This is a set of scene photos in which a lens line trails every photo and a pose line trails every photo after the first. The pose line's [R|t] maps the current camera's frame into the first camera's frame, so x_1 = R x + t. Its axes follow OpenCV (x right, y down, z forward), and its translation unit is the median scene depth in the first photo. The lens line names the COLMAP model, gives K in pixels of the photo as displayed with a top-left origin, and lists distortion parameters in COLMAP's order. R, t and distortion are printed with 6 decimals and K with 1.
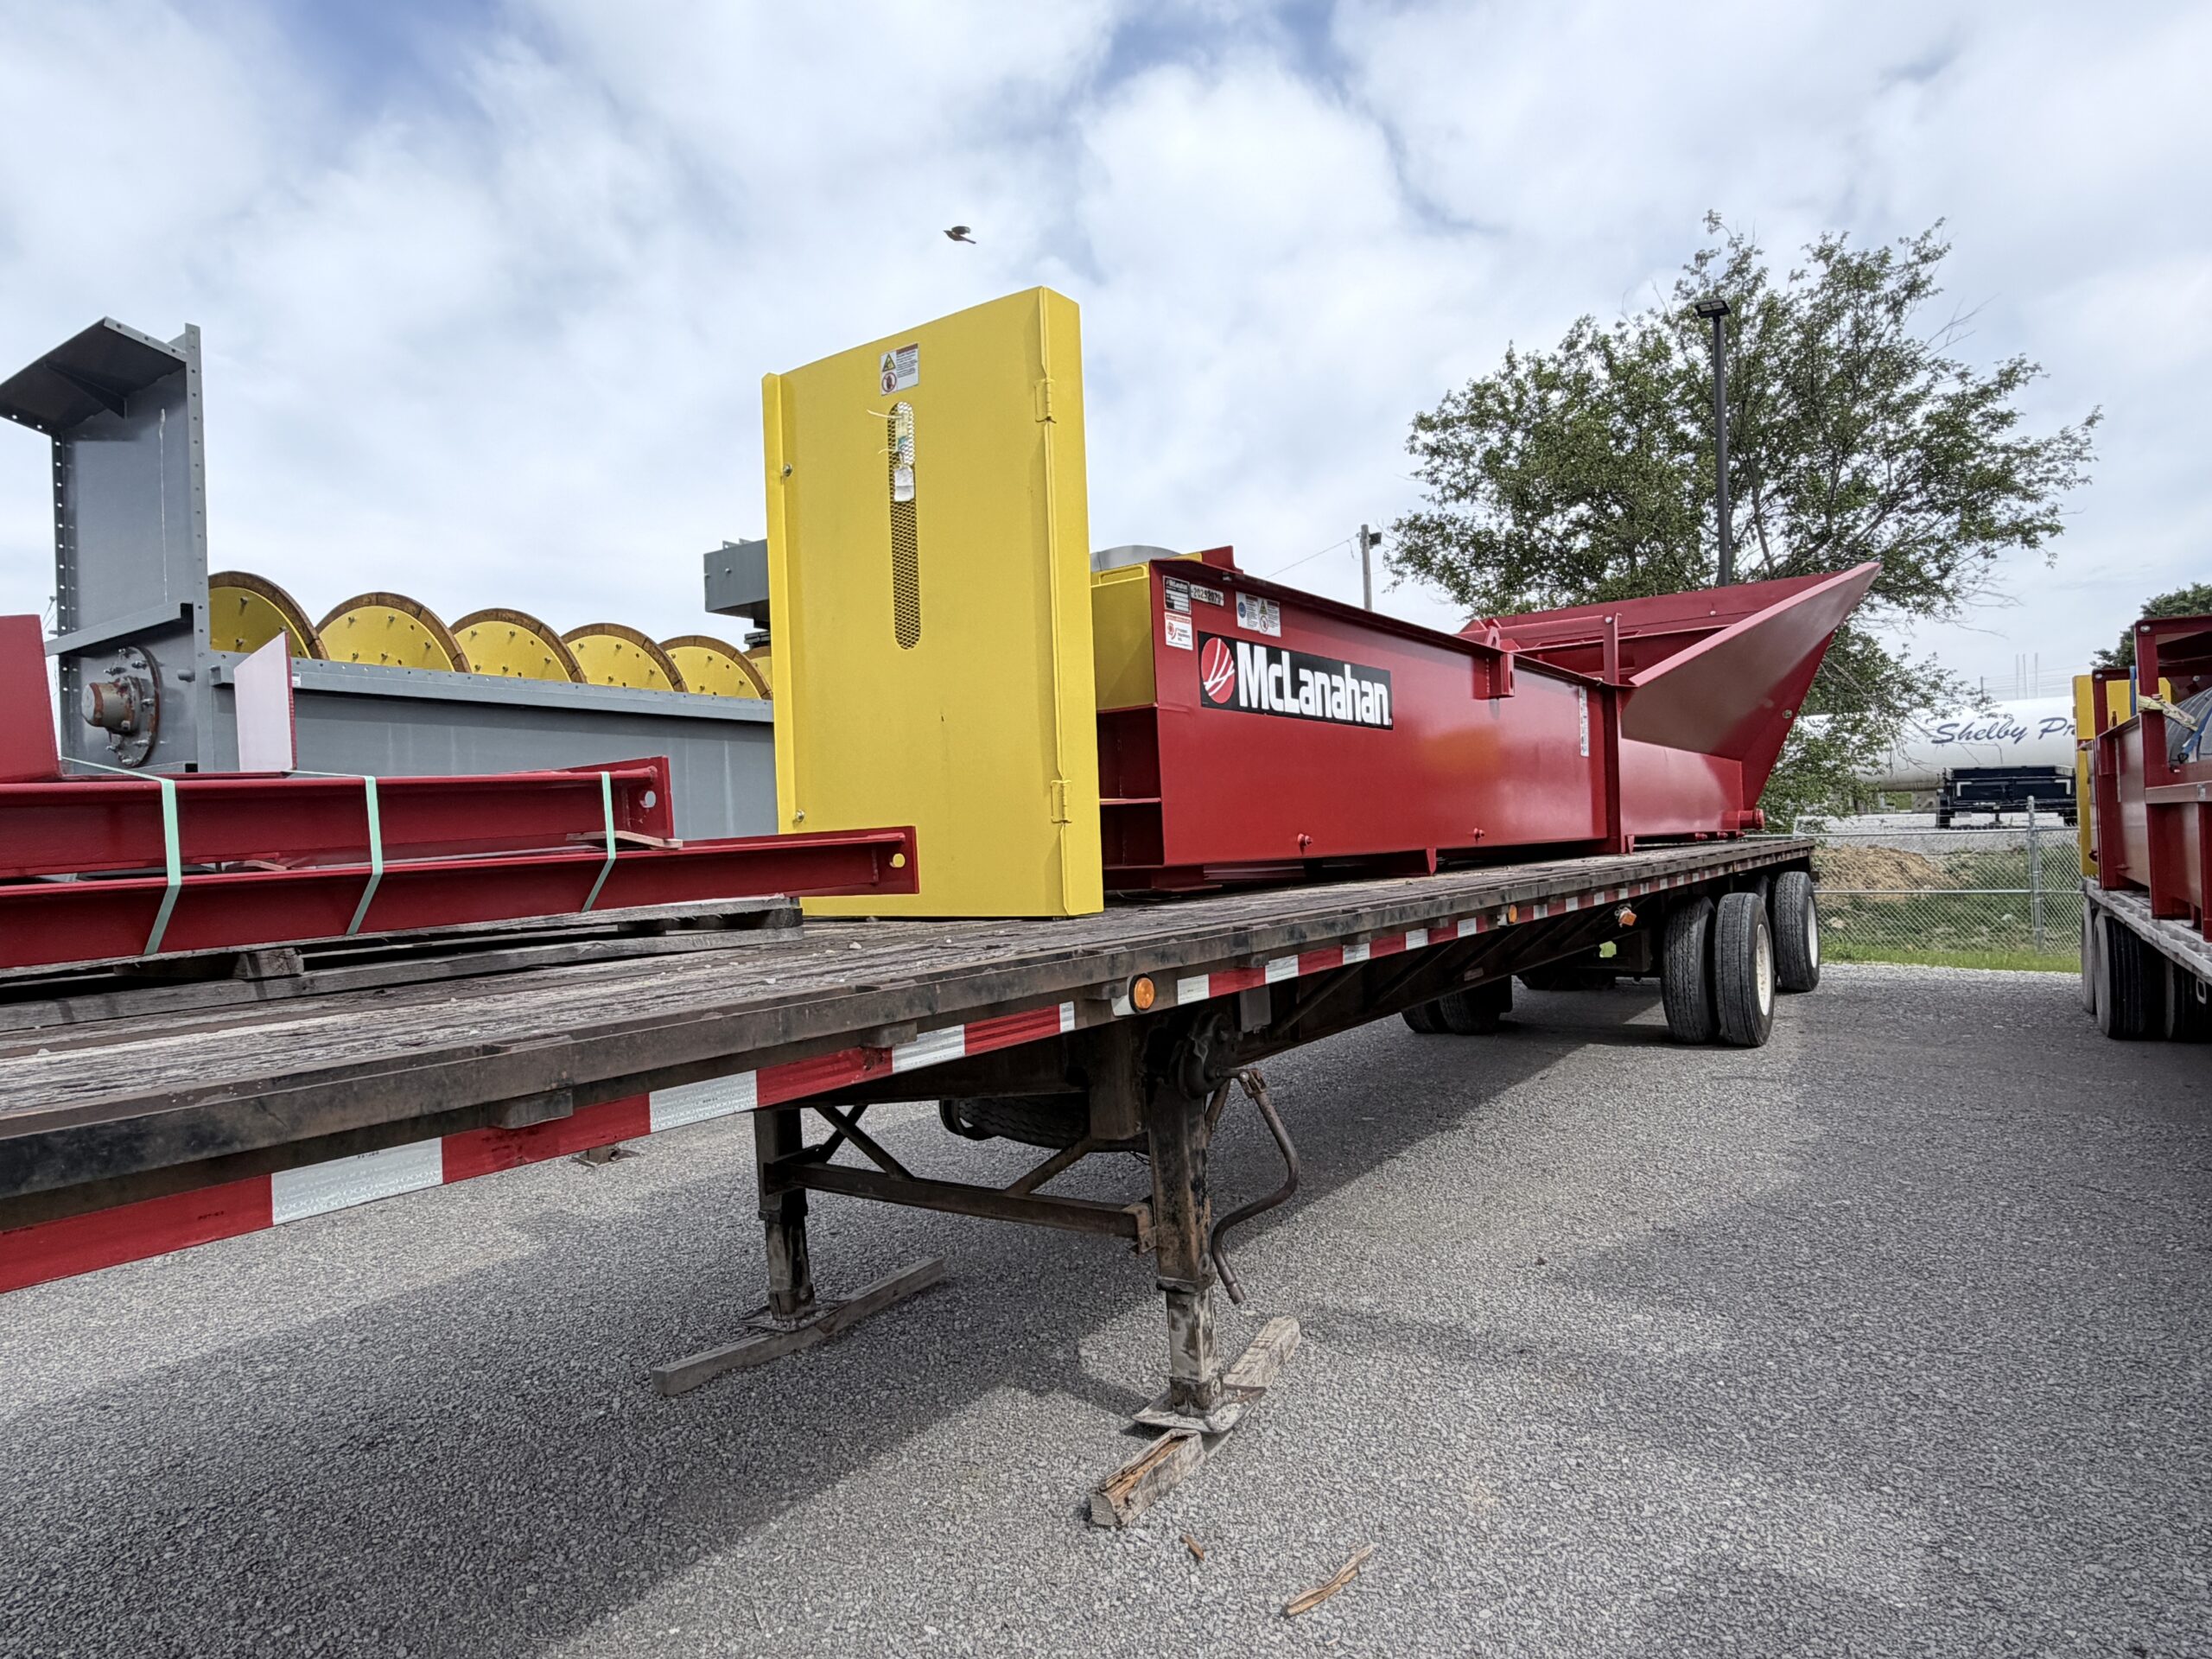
lens RADIAL K [[1322.9, 0, 1100.8], [0, 1322.9, 831.4], [0, 0, 1]] dist [-0.002935, 0.003653]
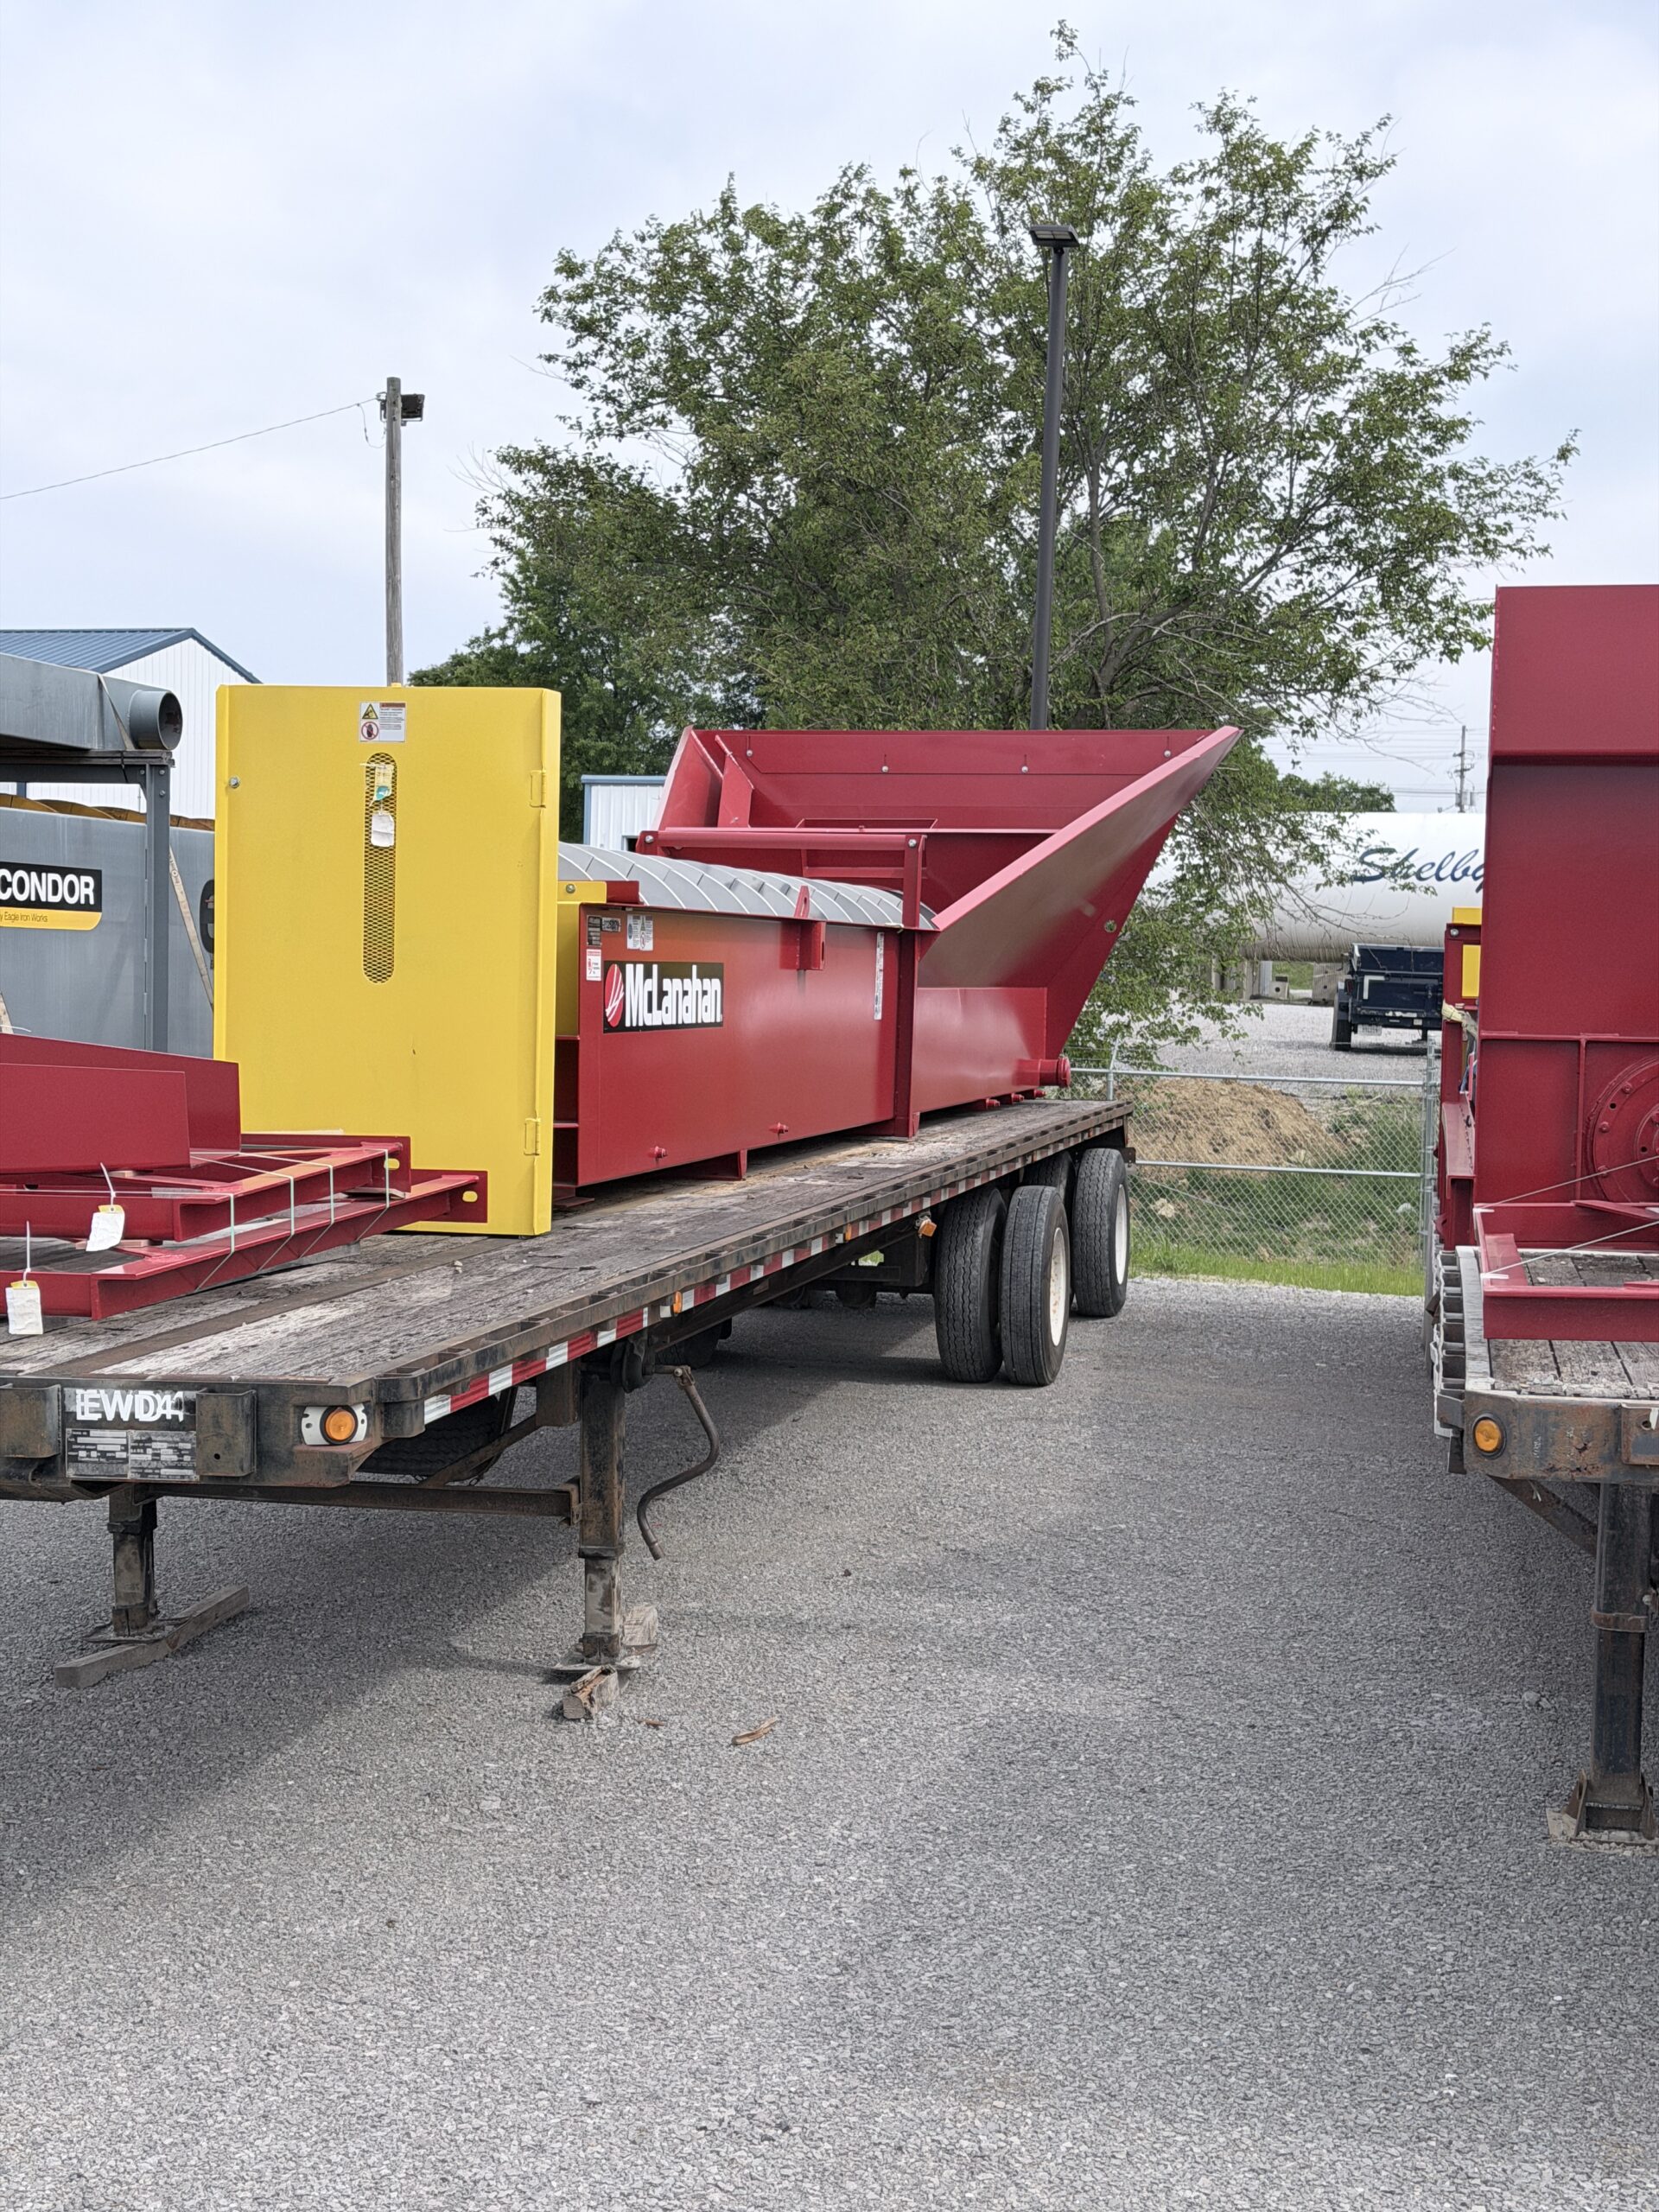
lens RADIAL K [[3009.5, 0, 829.5], [0, 3009.5, 1106.0], [0, 0, 1]] dist [0.151961, -0.066395]
pose [[0.924481, 0.042856, 0.378811, -0.280938], [-0.063208, 0.997139, 0.041446, -0.062204], [-0.375951, -0.062260, 0.924545, -0.546465]]
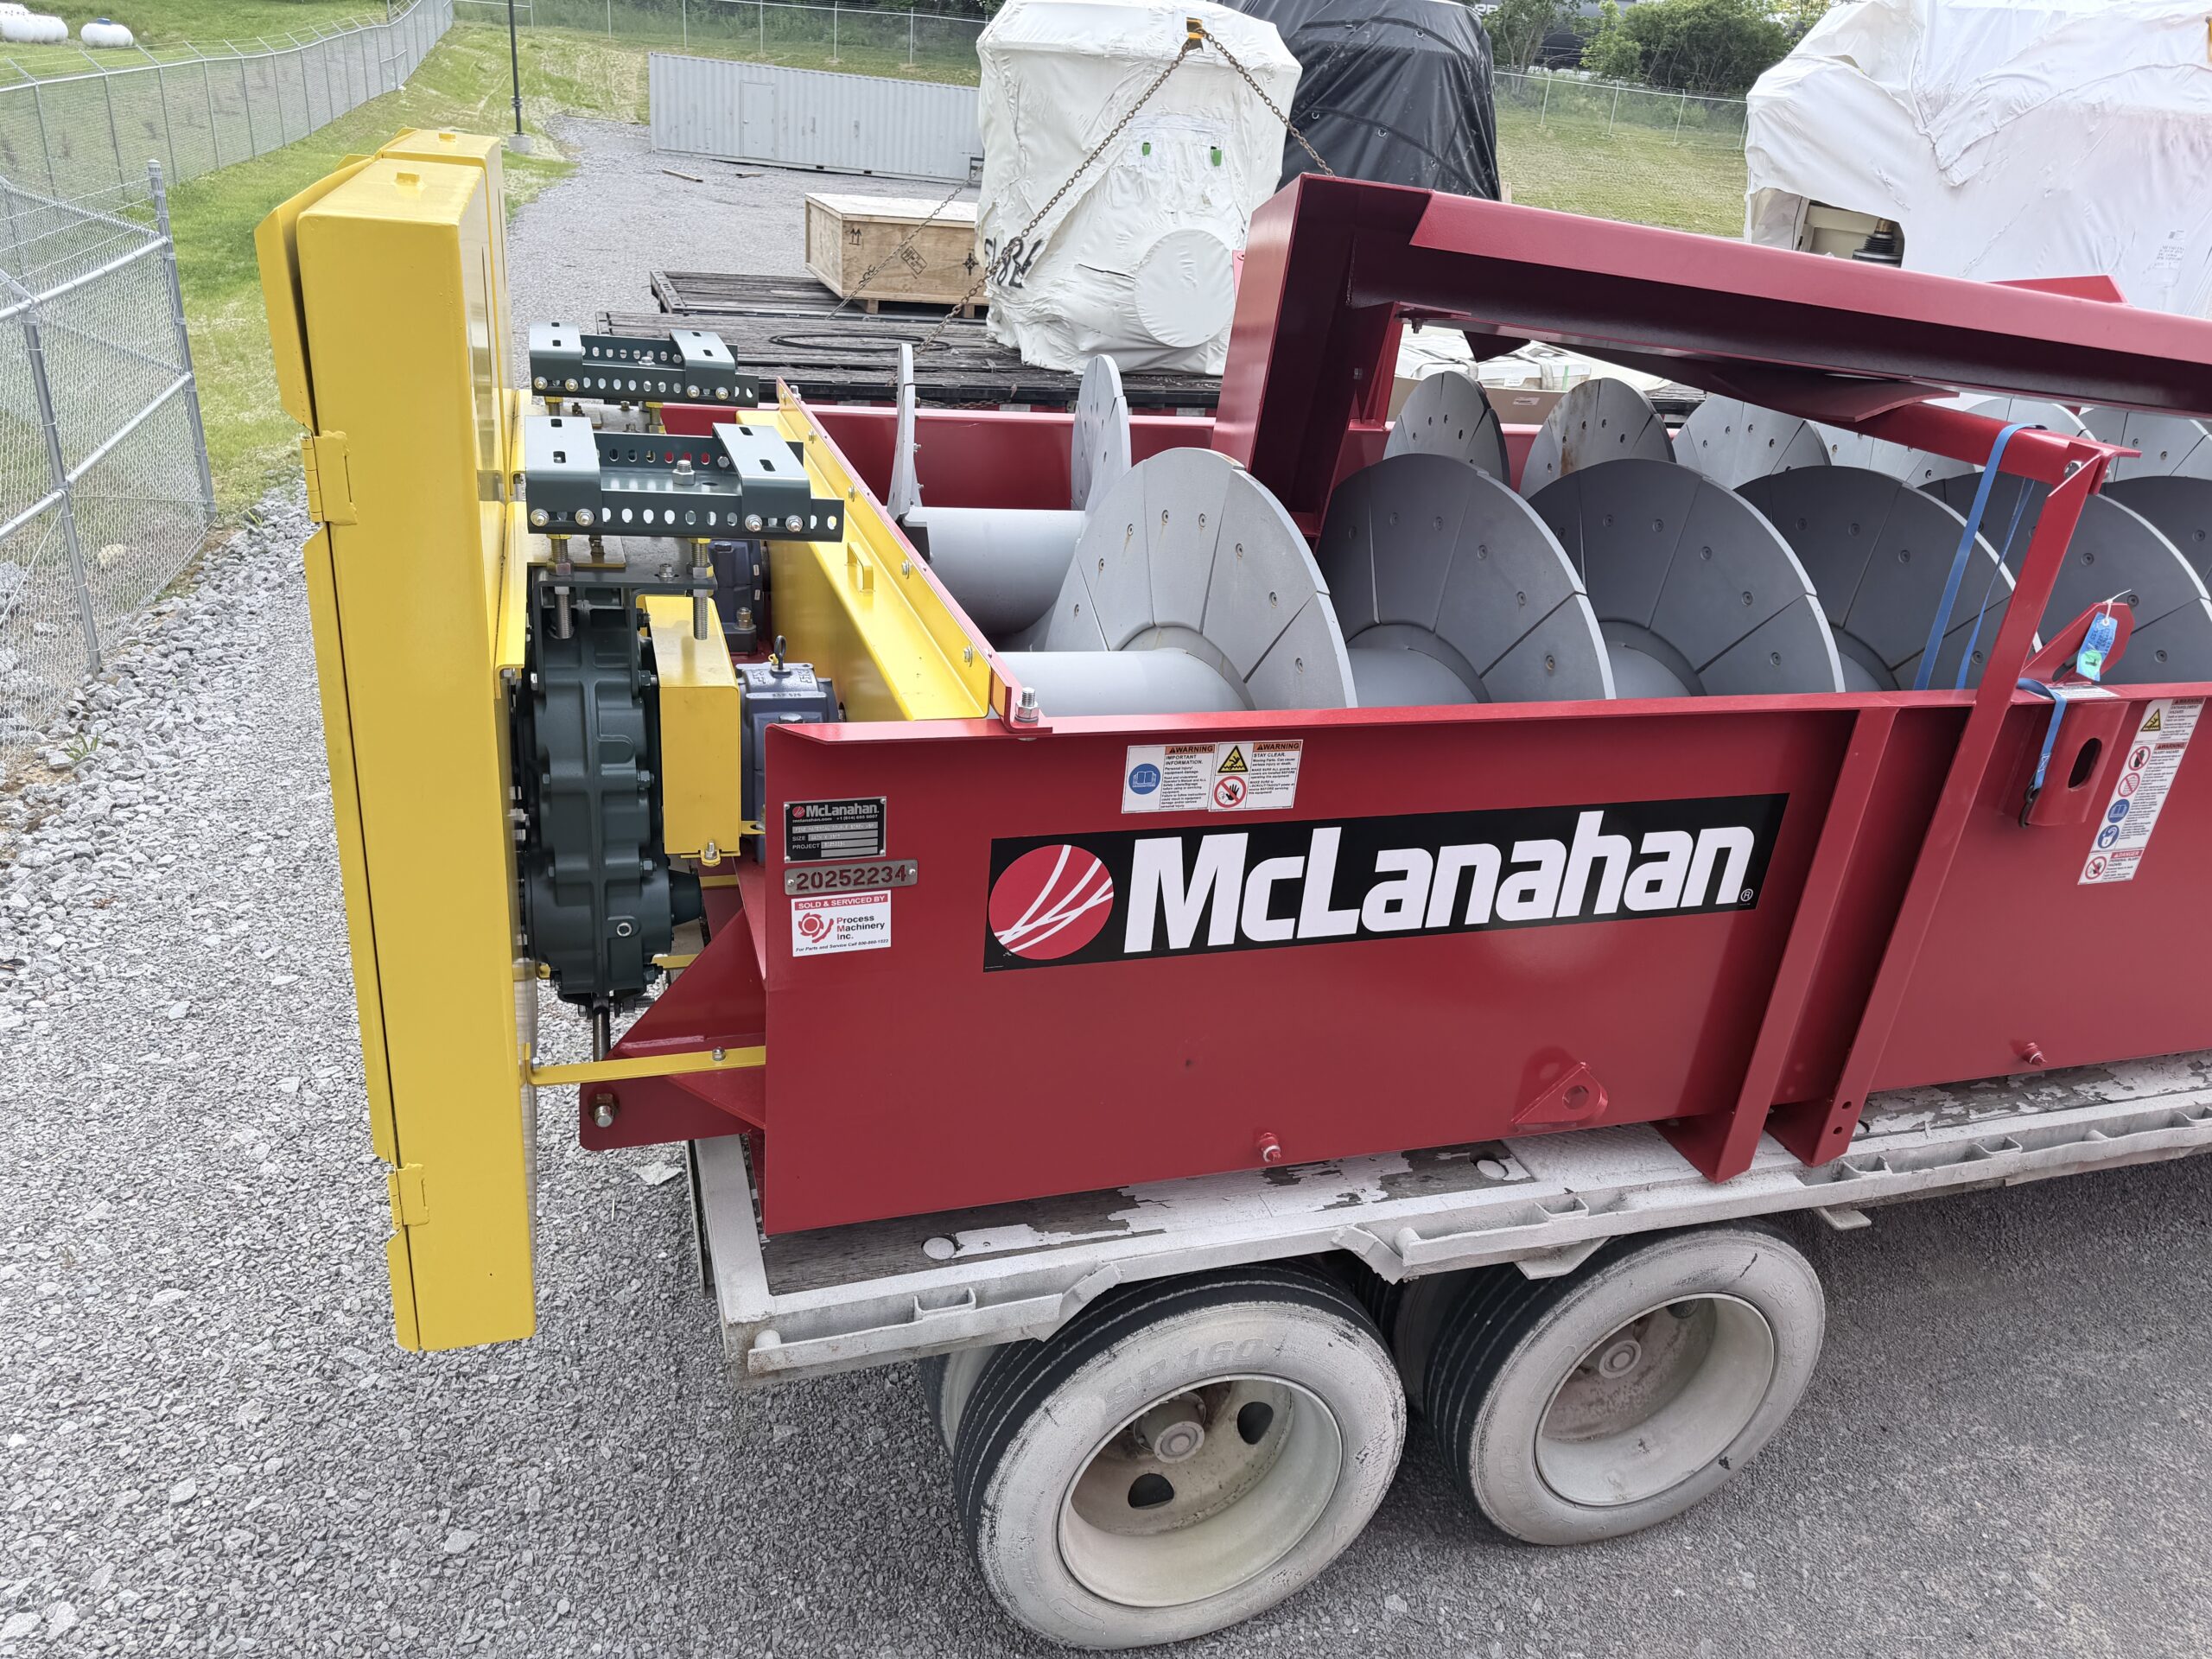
lens RADIAL K [[1548.6, 0, 1106.0], [0, 1548.6, 829.5], [0, 0, 1]] dist [0.064636, -0.056062]
pose [[0.788510, 0.345186, -0.509018, 0.171819], [-0.105245, 0.891165, 0.441302, -0.177673], [0.605950, -0.294400, 0.739022, 0.251020]]
